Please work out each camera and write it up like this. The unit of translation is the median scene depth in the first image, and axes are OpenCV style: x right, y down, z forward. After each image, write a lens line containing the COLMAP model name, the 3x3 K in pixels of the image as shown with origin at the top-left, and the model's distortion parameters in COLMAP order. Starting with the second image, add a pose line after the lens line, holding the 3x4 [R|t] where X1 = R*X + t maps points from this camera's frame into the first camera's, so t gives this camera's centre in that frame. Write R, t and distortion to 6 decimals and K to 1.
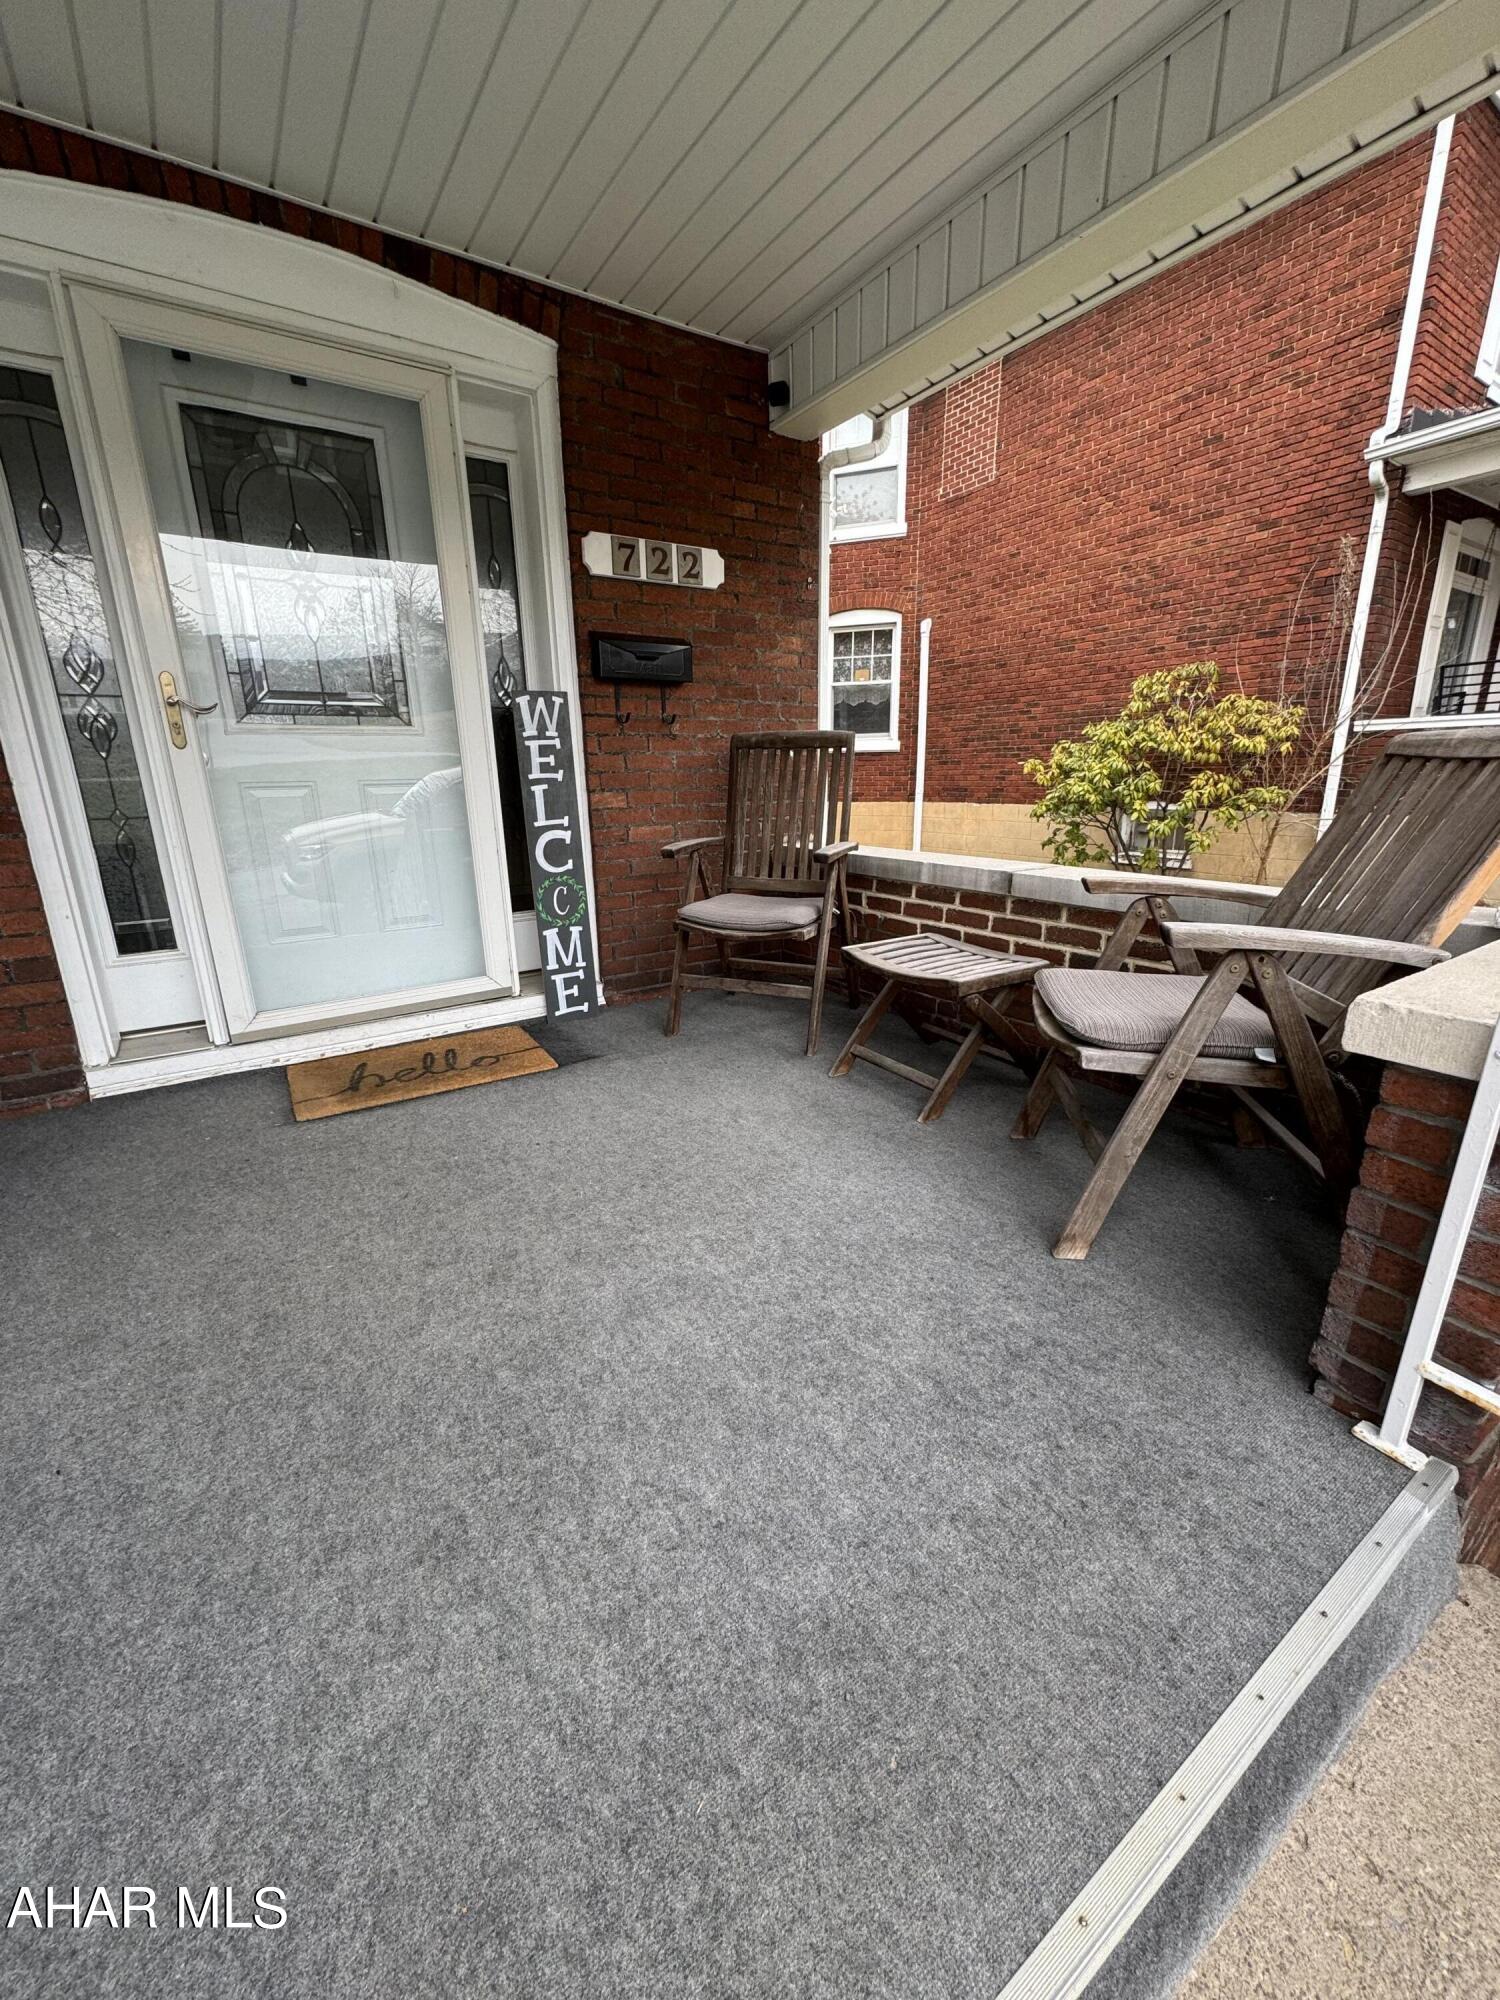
lens RADIAL K [[795.7, 0, 750.8], [0, 795.7, 1006.3], [0, 0, 1]] dist [-0.002956, 0.000595]
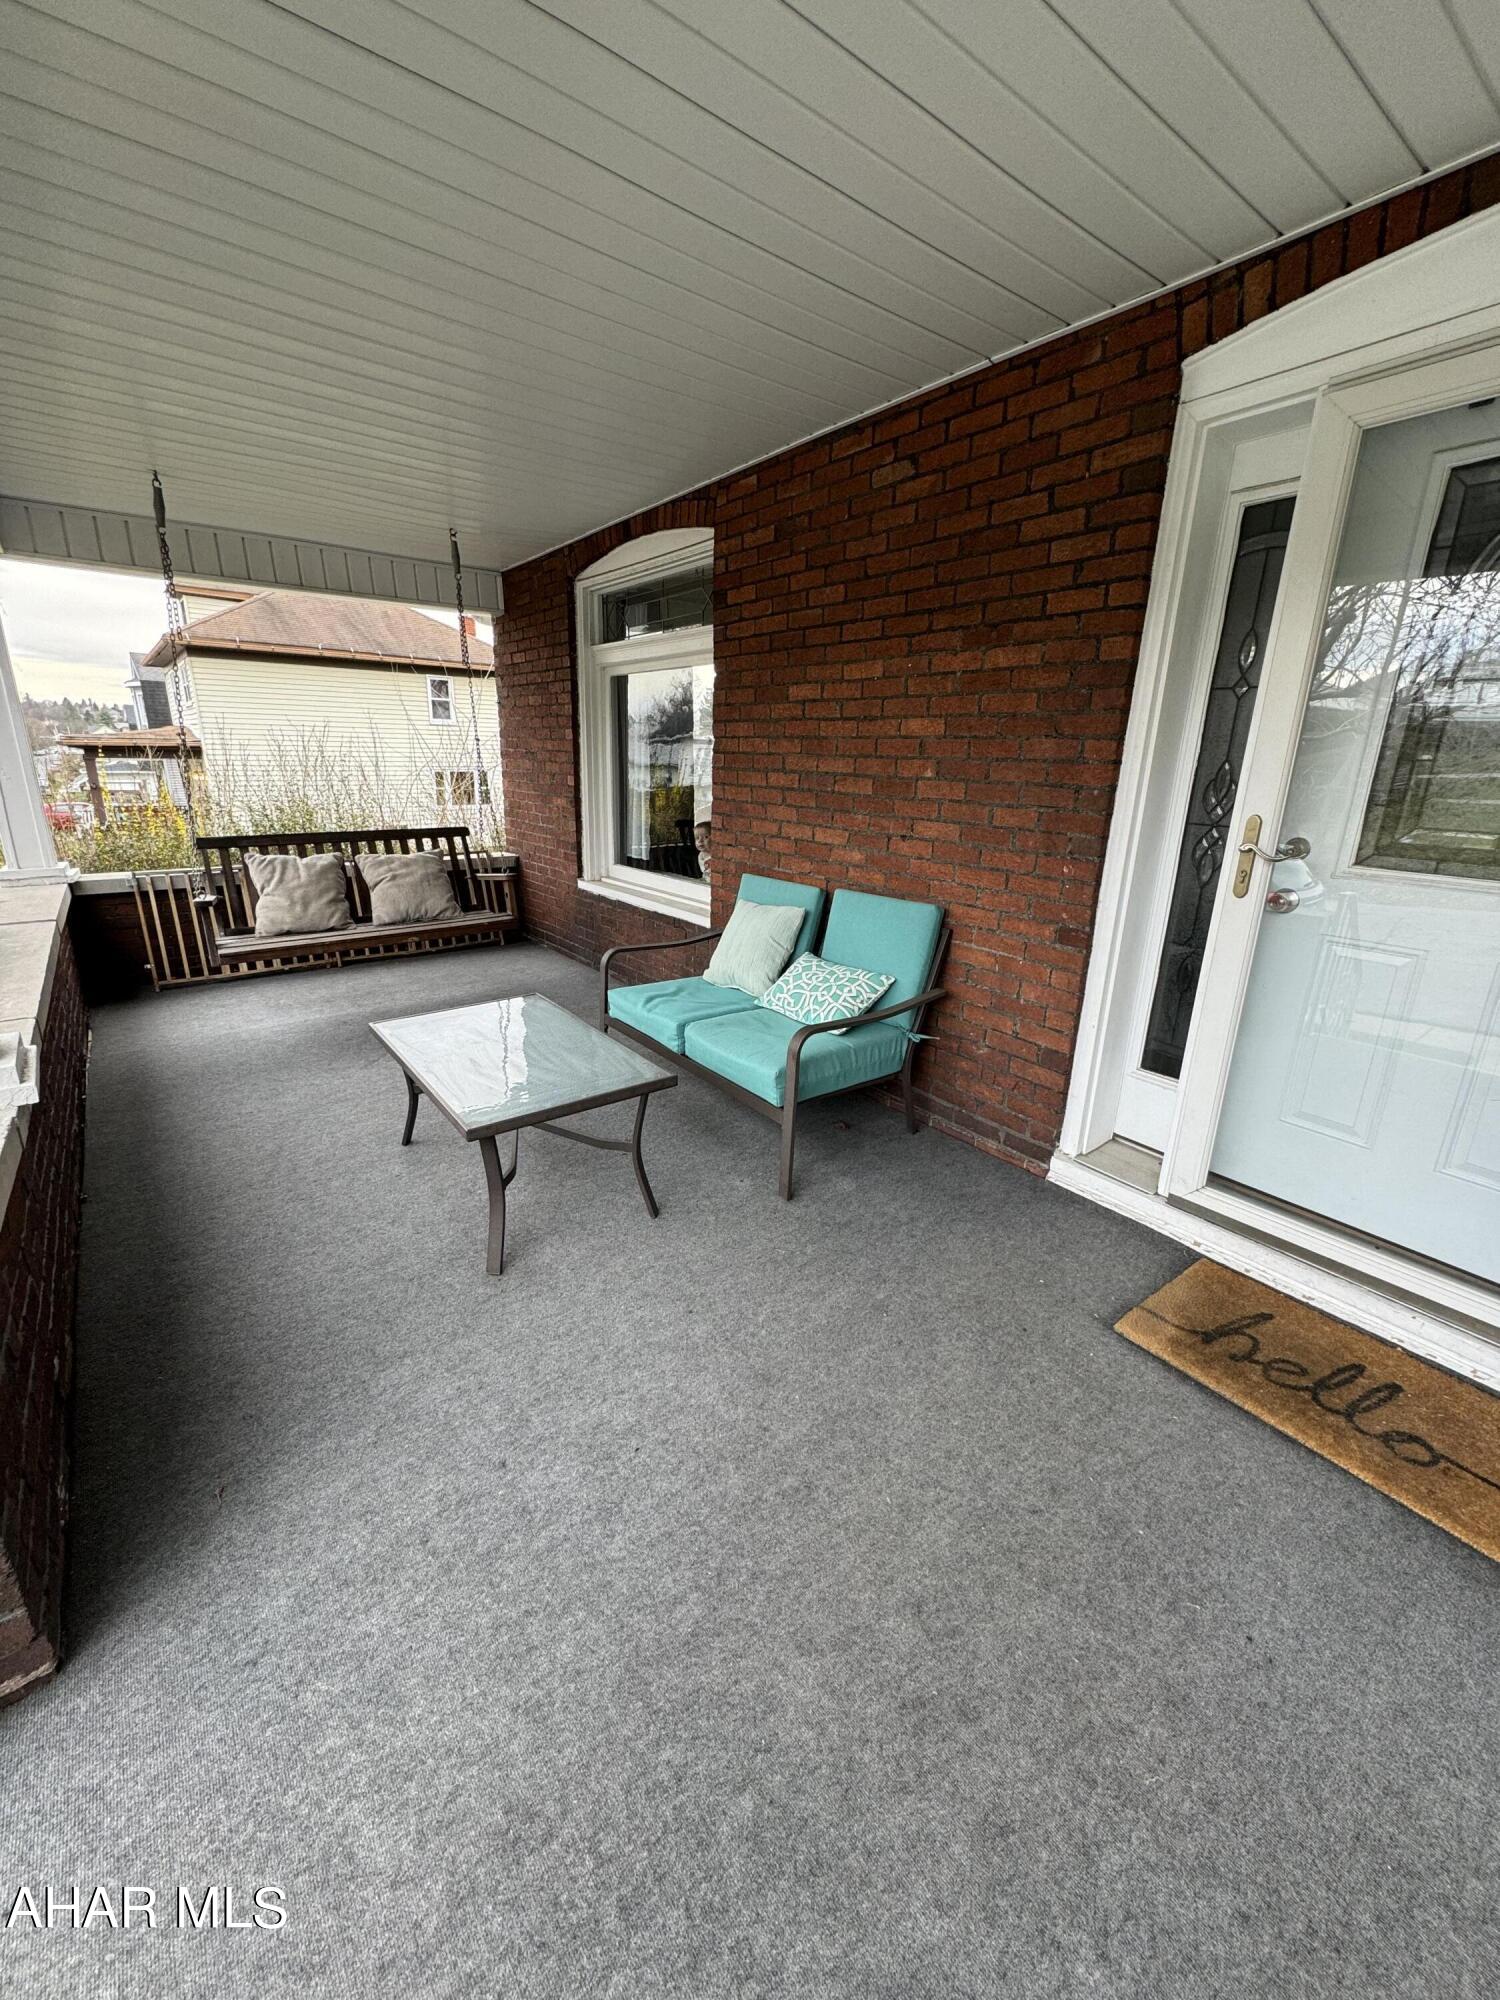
lens RADIAL K [[795.7, 0, 746.2], [0, 795.7, 998.9], [0, 0, 1]] dist [-0.002956, 0.000595]
pose [[0.064720, 0.306009, -0.949826, 0.119774], [-0.298446, 0.914193, 0.274193, -0.290954], [0.952230, 0.265726, 0.150493, 0.365450]]
